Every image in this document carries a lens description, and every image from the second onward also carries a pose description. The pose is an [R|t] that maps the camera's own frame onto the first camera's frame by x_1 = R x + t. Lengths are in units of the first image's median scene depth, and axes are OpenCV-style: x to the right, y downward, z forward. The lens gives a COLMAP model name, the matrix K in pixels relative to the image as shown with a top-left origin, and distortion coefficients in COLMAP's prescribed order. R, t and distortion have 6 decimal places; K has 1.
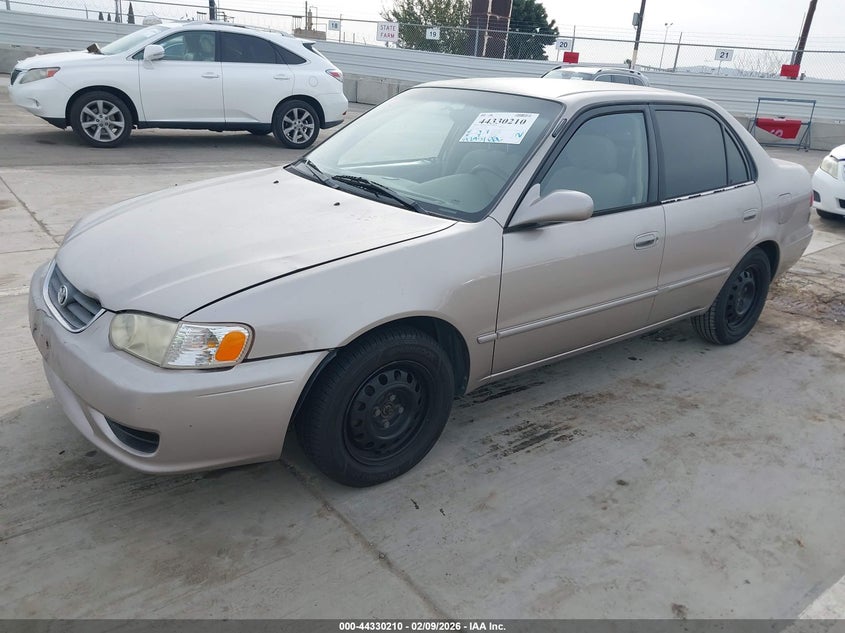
lens RADIAL K [[608.4, 0, 422.5], [0, 608.4, 316.5], [0, 0, 1]] dist [0.001199, 0.001181]
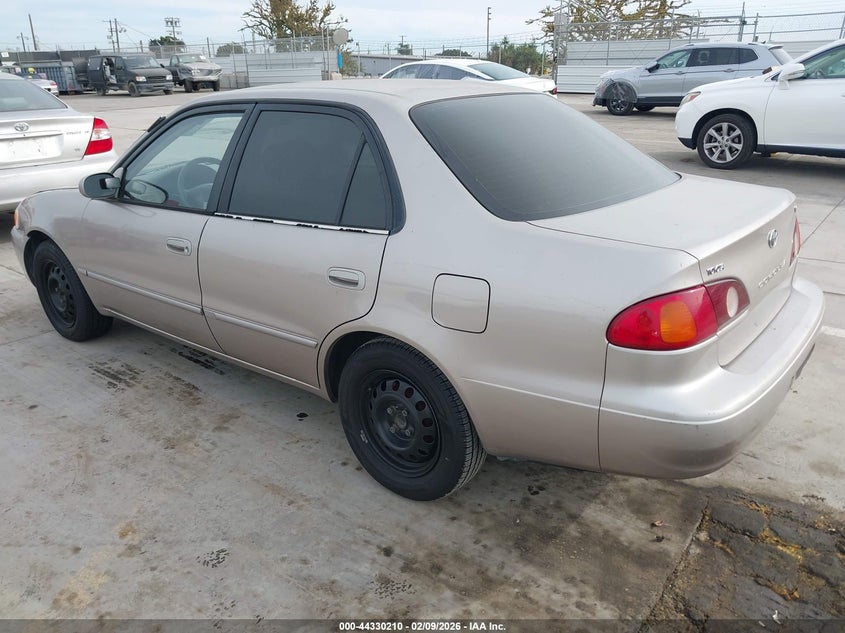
lens RADIAL K [[608.4, 0, 422.5], [0, 608.4, 316.5], [0, 0, 1]] dist [0.001199, 0.001181]
pose [[0.295846, 0.289953, -0.910166, 0.866364], [-0.328975, 0.925458, 0.187892, -0.205735], [0.896800, 0.243835, 0.369180, 0.642426]]
